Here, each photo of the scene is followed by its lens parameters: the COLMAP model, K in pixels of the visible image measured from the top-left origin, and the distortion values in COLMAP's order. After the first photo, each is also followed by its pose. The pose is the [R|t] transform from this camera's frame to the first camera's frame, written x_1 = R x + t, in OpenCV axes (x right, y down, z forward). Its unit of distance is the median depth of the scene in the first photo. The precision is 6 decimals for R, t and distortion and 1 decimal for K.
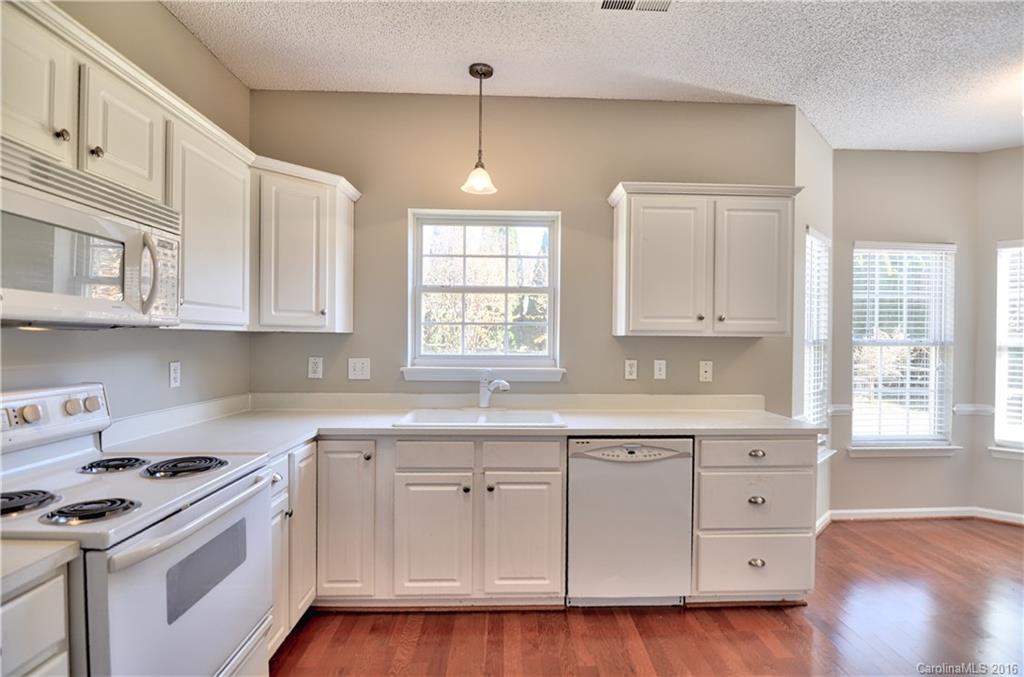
lens RADIAL K [[518.7, 0, 513.9], [0, 518.7, 345.2], [0, 0, 1]] dist [-0.054104, 0.016493]
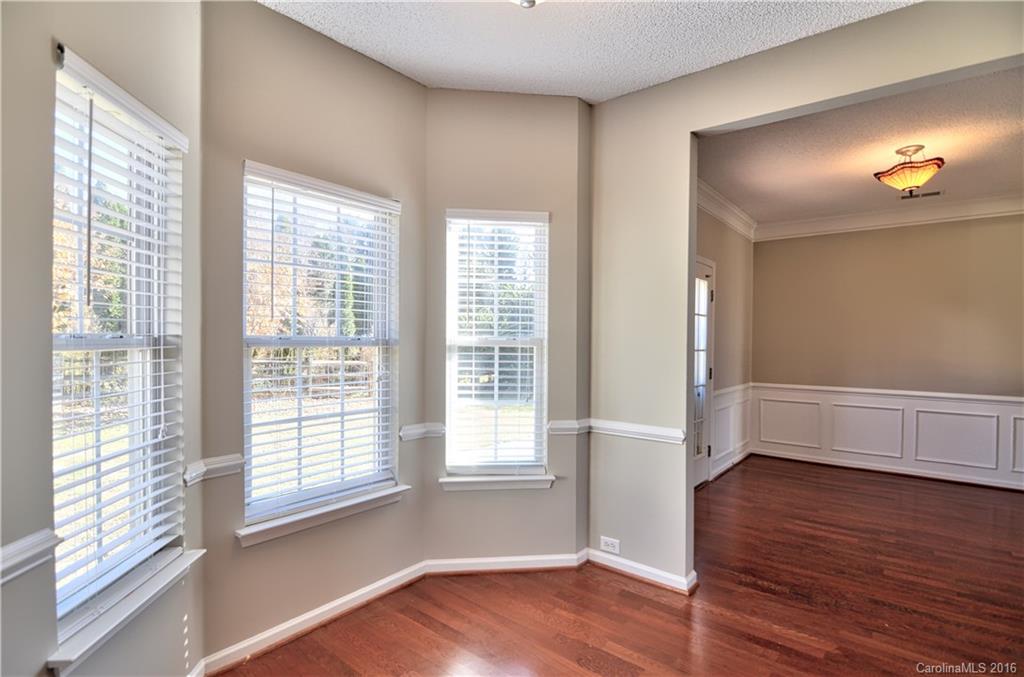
lens RADIAL K [[518.7, 0, 513.9], [0, 518.7, 345.2], [0, 0, 1]] dist [-0.054104, 0.016493]
pose [[0.649453, -0.009119, 0.760347, 0.427240], [0.005278, 0.999958, 0.007484, -0.004065], [-0.760384, -0.000847, 0.649474, 0.403624]]
